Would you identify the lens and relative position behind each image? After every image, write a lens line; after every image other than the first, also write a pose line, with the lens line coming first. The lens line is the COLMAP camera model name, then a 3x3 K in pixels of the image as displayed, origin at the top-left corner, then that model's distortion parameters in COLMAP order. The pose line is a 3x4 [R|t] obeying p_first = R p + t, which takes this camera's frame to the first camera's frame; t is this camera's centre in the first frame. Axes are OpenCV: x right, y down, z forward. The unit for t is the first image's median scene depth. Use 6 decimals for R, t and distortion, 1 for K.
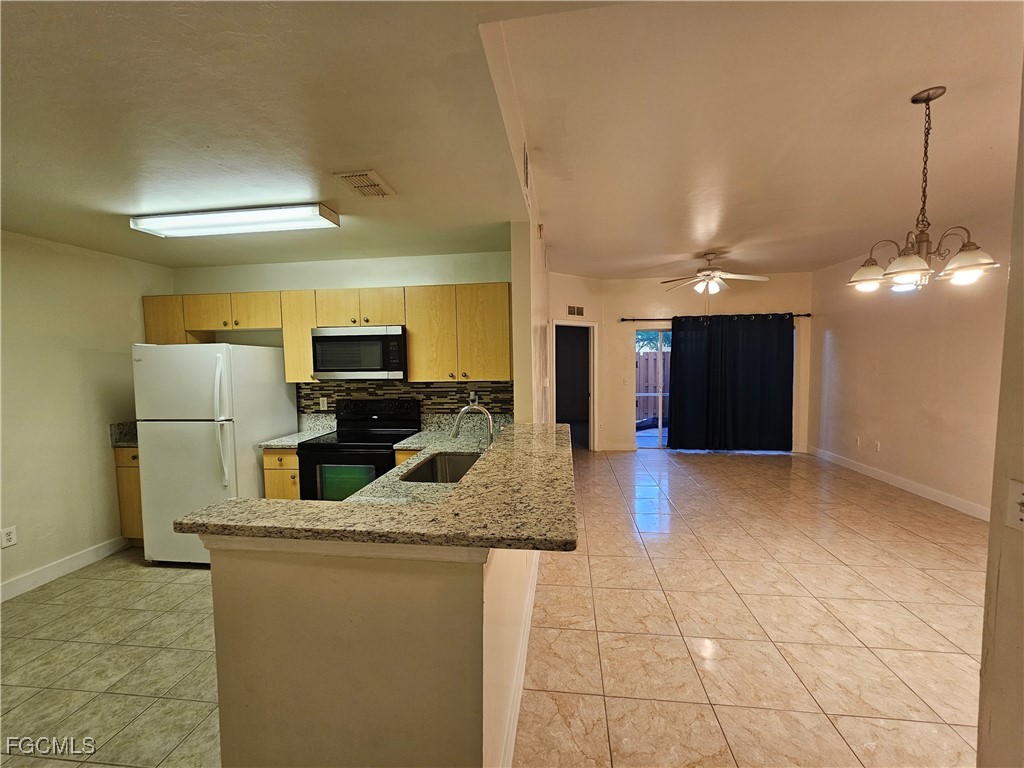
lens RADIAL K [[419.6, 0, 513.6], [0, 419.6, 387.6], [0, 0, 1]] dist [-0.002826, 0.000451]
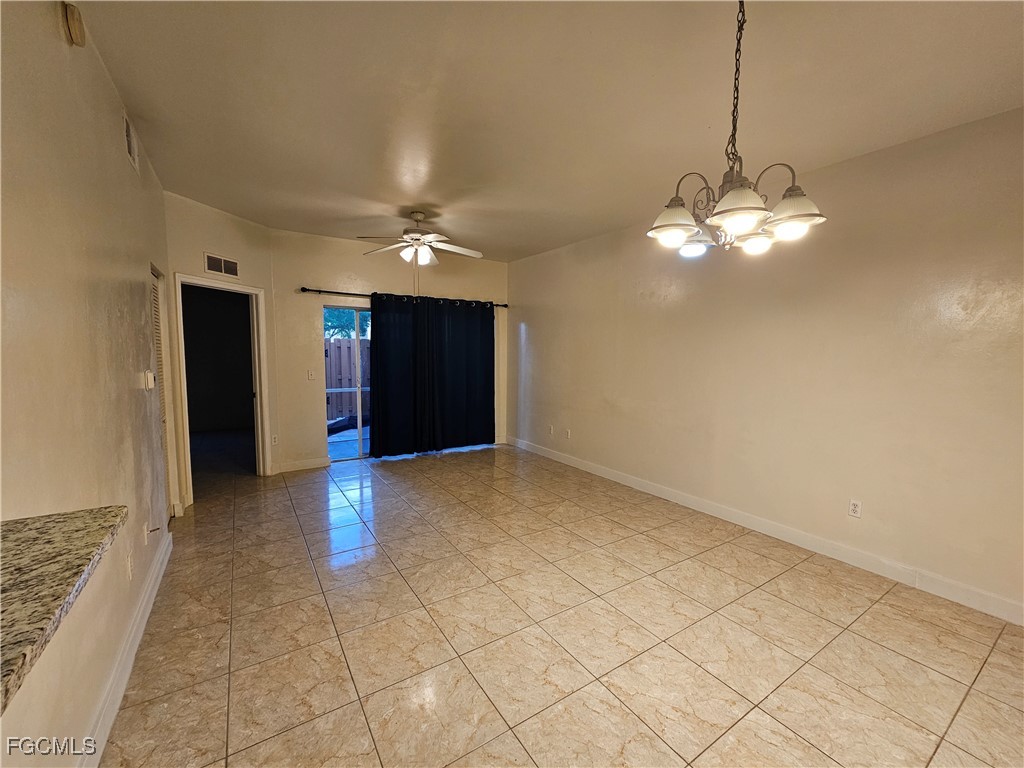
lens RADIAL K [[419.6, 0, 514.0], [0, 419.6, 388.6], [0, 0, 1]] dist [-0.002826, 0.000451]
pose [[0.762888, -0.035263, 0.645568, 0.127156], [0.019062, 0.999304, 0.032060, -0.014443], [-0.646250, -0.012152, 0.763029, 0.418435]]
